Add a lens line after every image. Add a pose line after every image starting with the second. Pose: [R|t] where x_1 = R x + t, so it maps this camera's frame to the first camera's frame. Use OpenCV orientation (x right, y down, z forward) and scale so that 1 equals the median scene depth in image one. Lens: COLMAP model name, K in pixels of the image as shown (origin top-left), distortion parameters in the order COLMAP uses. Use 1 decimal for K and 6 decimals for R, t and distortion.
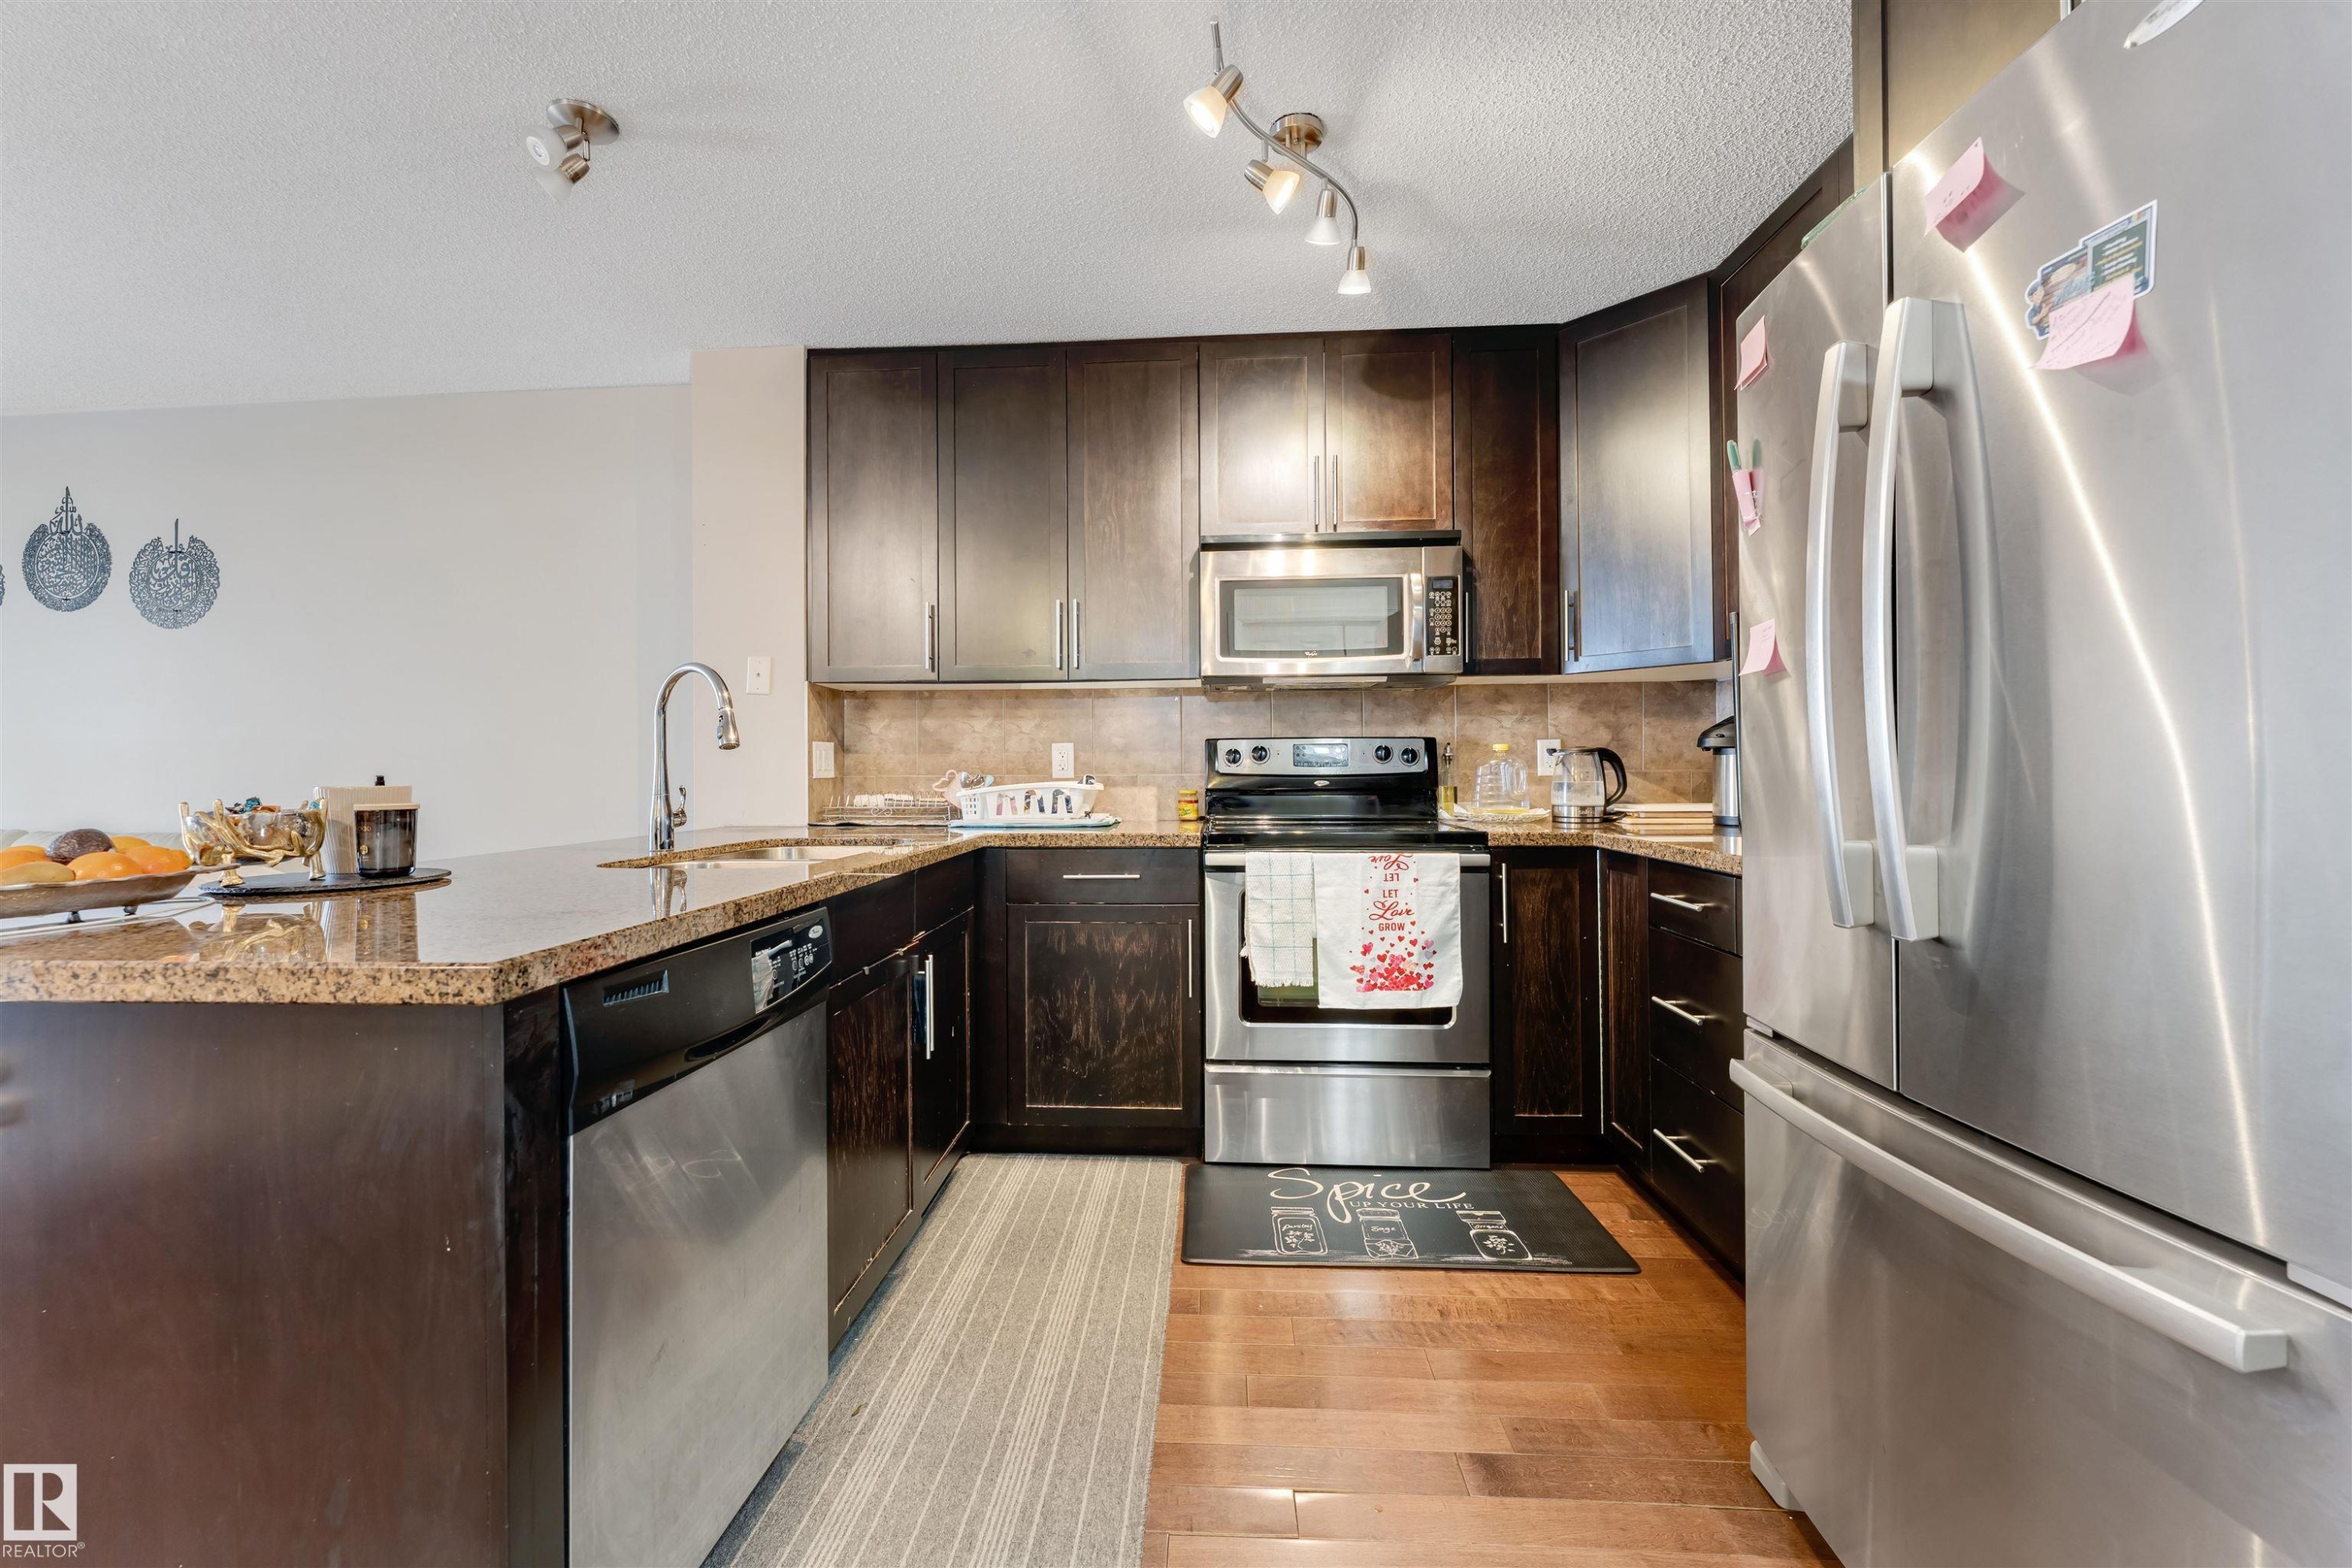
lens RADIAL K [[951.4, 0, 1158.7], [0, 951.4, 765.8], [0, 0, 1]] dist [-0.003060, -0.000687]
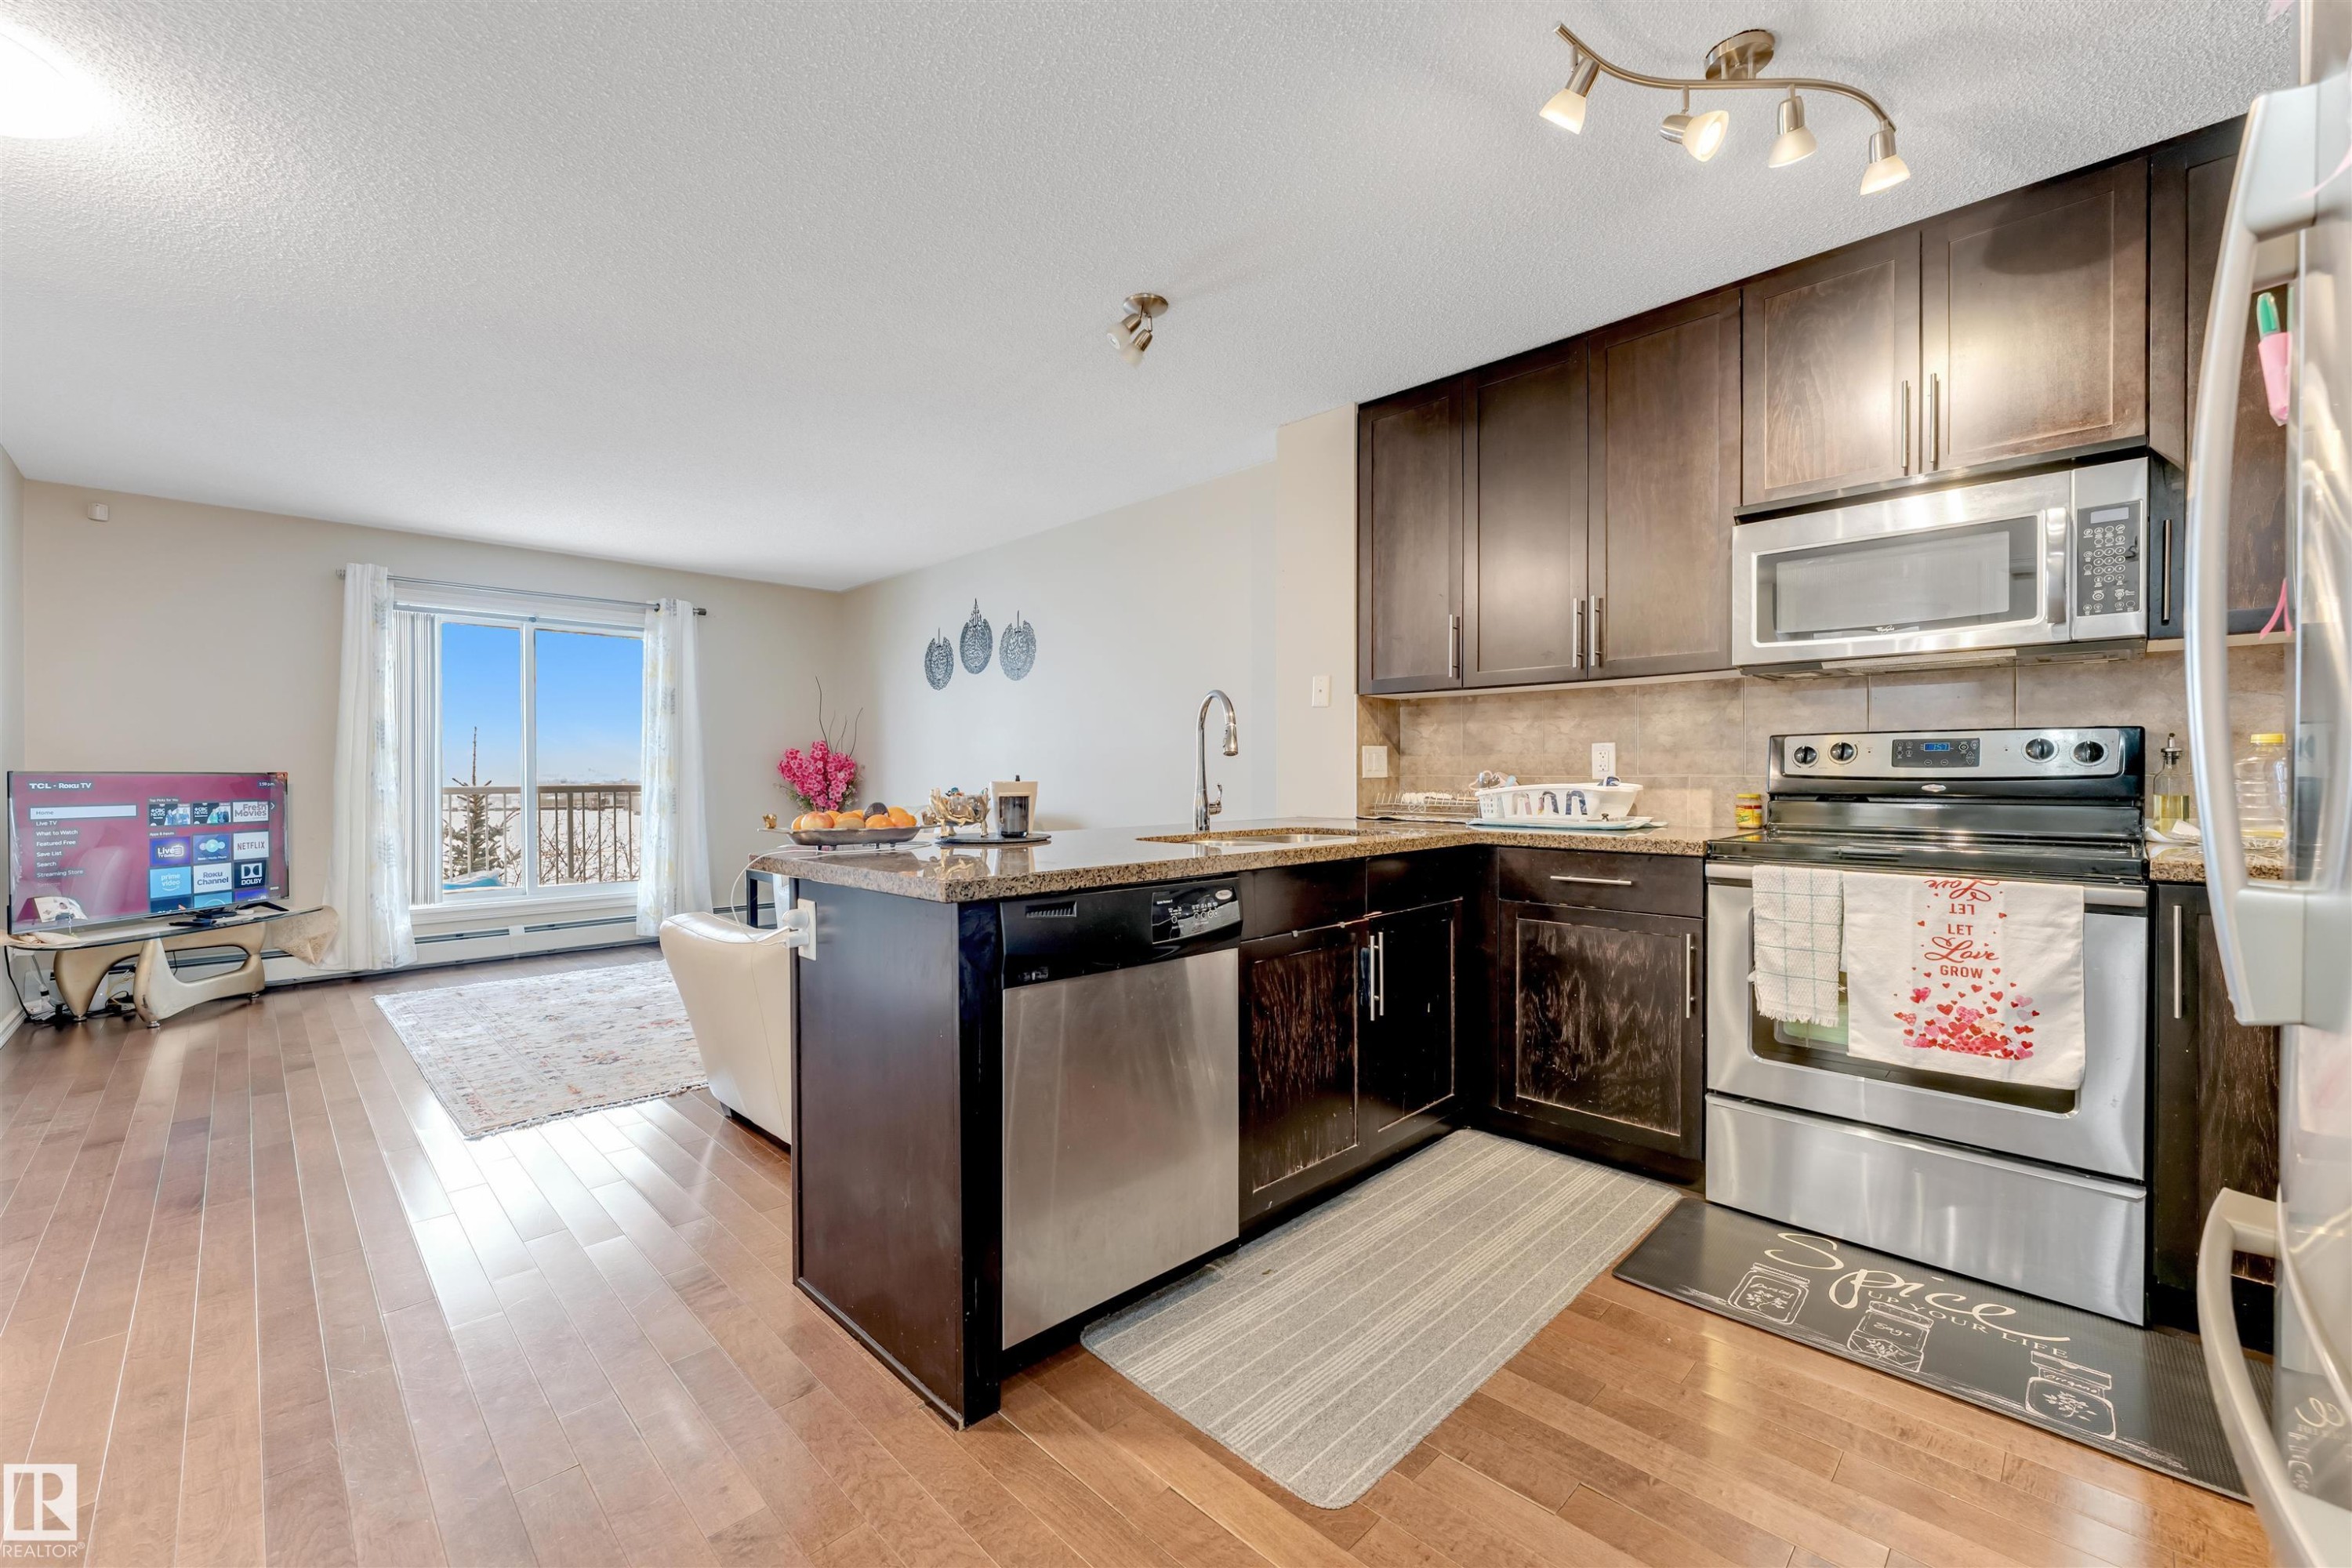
lens RADIAL K [[951.4, 0, 1159.1], [0, 951.4, 781.9], [0, 0, 1]] dist [-0.003060, -0.000687]
pose [[0.741026, 0.009563, -0.671408, 0.268246], [0.003330, 0.999834, 0.017916, -0.003851], [0.671468, -0.015512, 0.740871, -0.024457]]
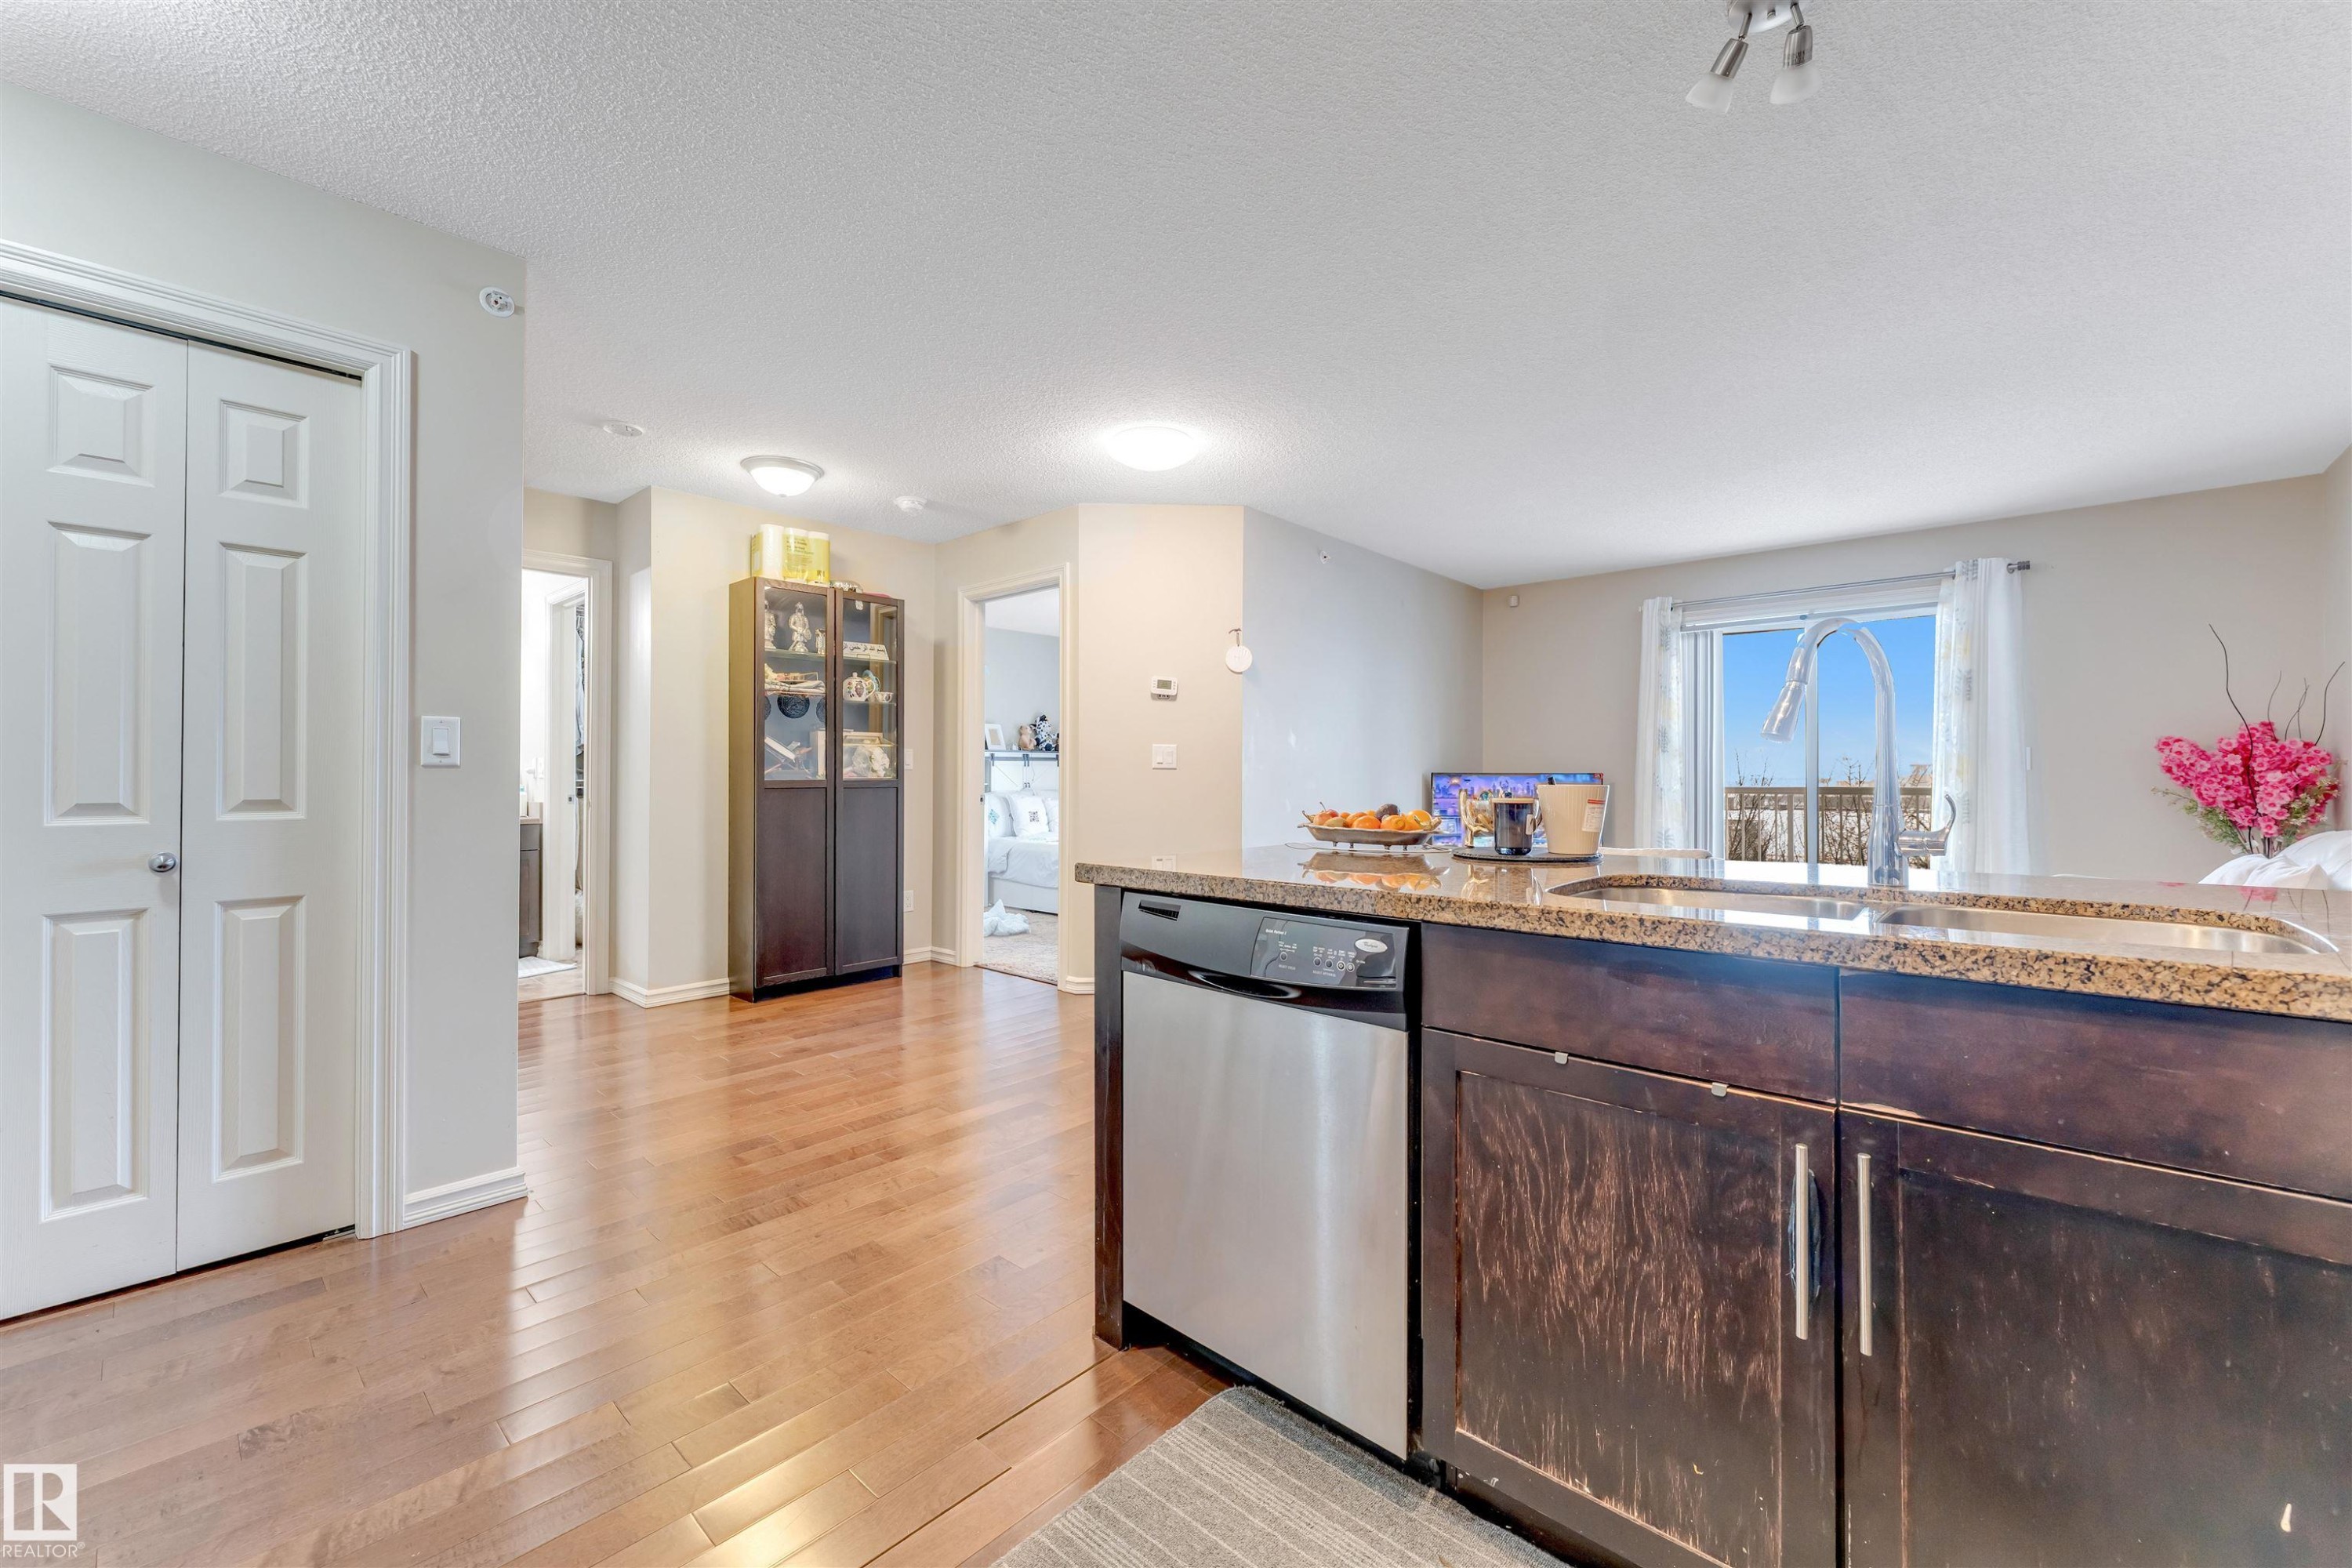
lens RADIAL K [[951.4, 0, 1160.7], [0, 951.4, 776.6], [0, 0, 1]] dist [-0.003060, -0.000687]
pose [[-0.624293, 0.004052, -0.781179, 0.288096], [0.008871, 0.999959, -0.001903, 0.005573], [0.781140, -0.008117, -0.624304, 0.836097]]
